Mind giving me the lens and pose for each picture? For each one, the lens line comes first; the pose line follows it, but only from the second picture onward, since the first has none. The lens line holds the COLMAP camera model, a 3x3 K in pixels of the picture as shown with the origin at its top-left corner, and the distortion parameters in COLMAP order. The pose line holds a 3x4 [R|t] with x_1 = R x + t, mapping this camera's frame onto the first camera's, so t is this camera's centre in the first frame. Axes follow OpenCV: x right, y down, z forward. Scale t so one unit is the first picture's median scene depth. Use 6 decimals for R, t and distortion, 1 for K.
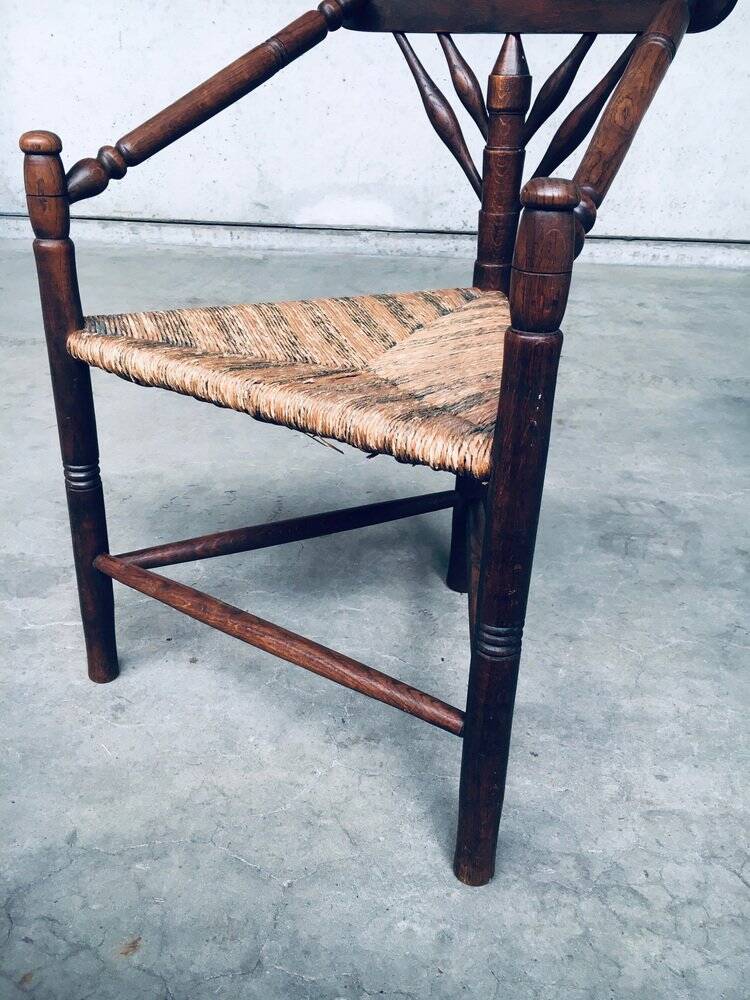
lens RADIAL K [[856.0, 0, 371.6], [0, 856.0, 500.2], [0, 0, 1]] dist [0.079680, -0.124076]
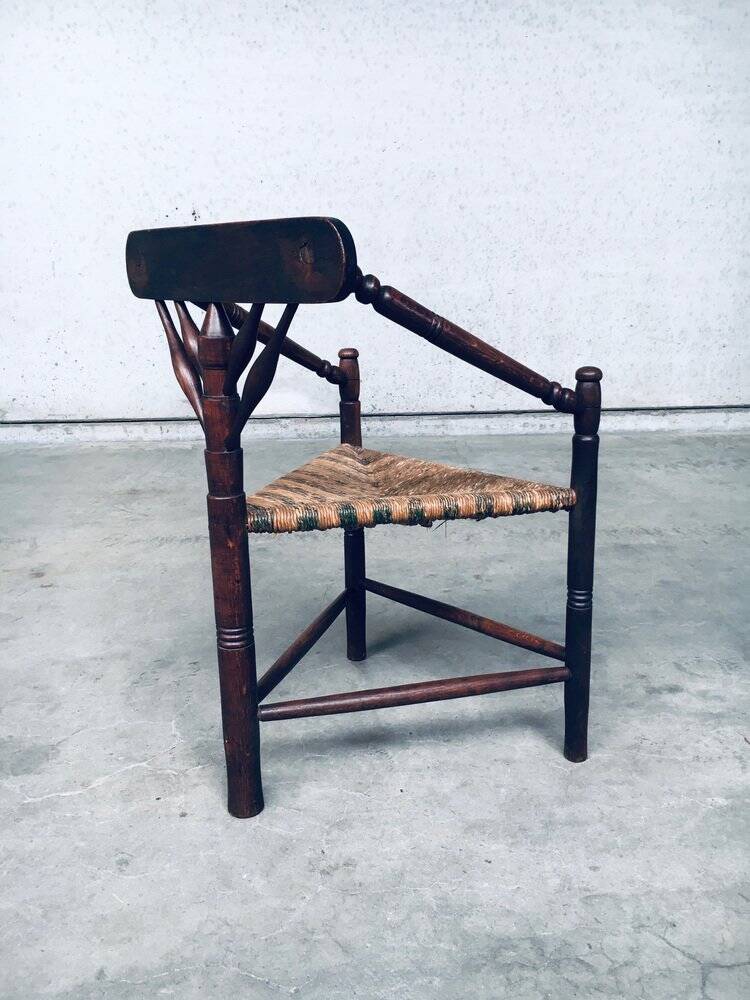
lens RADIAL K [[856.0, 0, 370.5], [0, 856.0, 503.4], [0, 0, 1]] dist [0.079680, -0.124076]
pose [[0.992663, -0.069500, 0.098943, -0.043064], [0.086795, 0.979292, -0.182902, 0.014276], [-0.084182, 0.190148, 0.978140, -0.187308]]
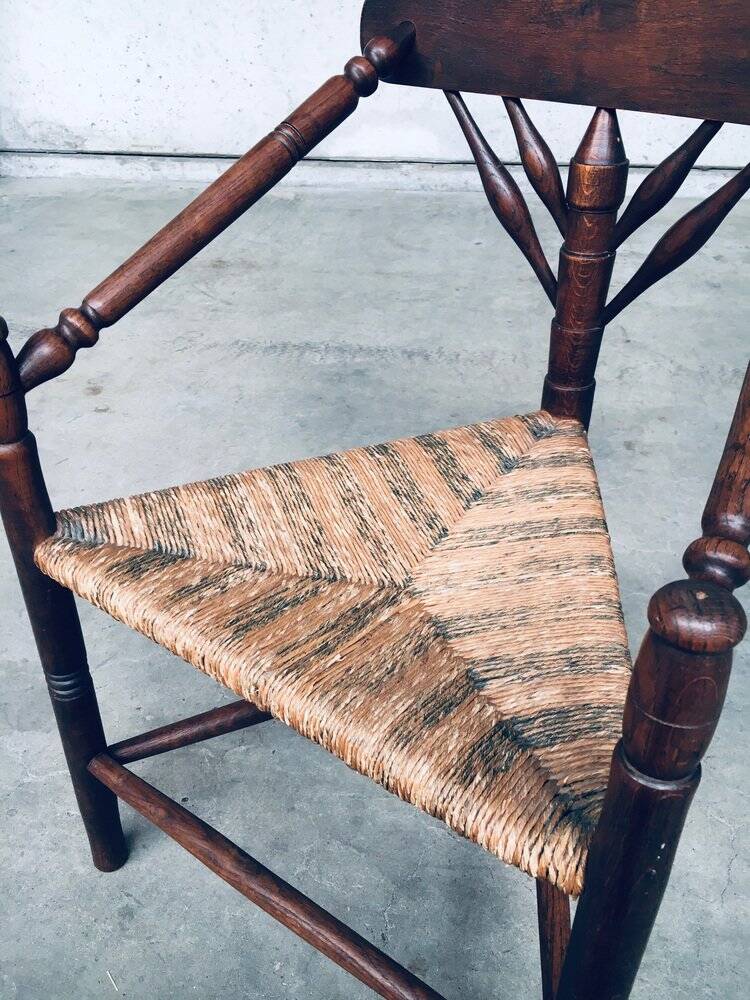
lens RADIAL K [[856.0, 0, 371.8], [0, 856.0, 496.4], [0, 0, 1]] dist [0.079680, -0.124076]
pose [[0.998814, -0.001554, -0.048668, -0.001627], [0.007829, 0.991614, 0.128995, -0.242608], [0.048060, -0.129223, 0.990450, 0.166707]]
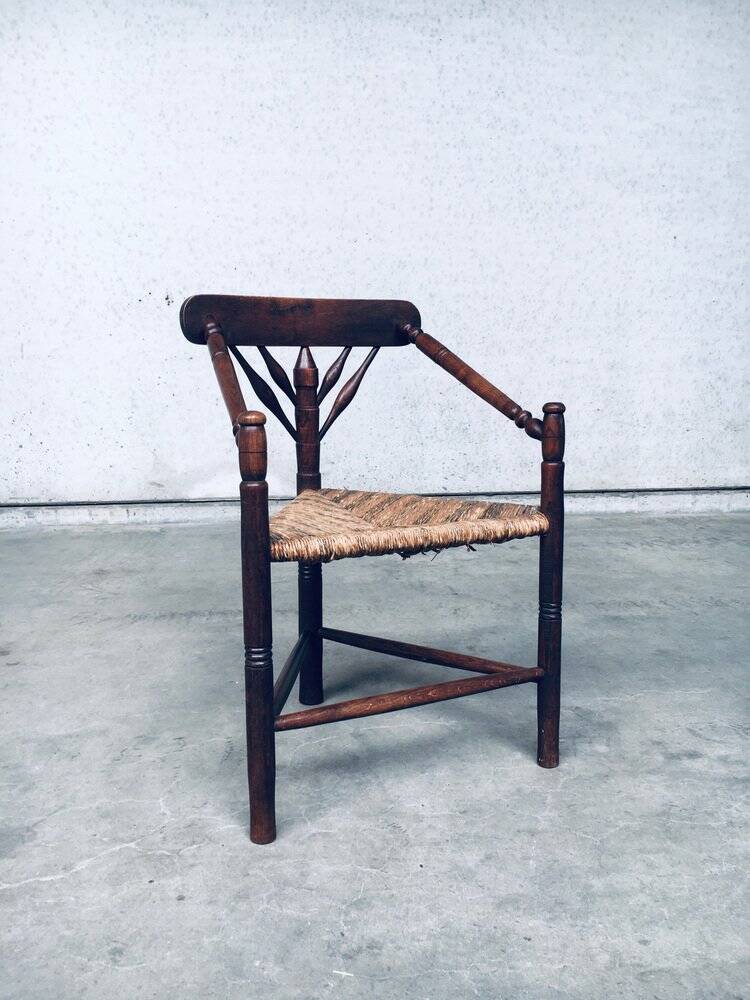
lens RADIAL K [[856.0, 0, 370.1], [0, 856.0, 502.7], [0, 0, 1]] dist [0.079680, -0.124076]
pose [[0.985229, -0.059565, 0.160548, -0.113167], [0.104984, 0.950795, -0.291492, 0.059717], [-0.135285, 0.304042, 0.943004, -0.114119]]
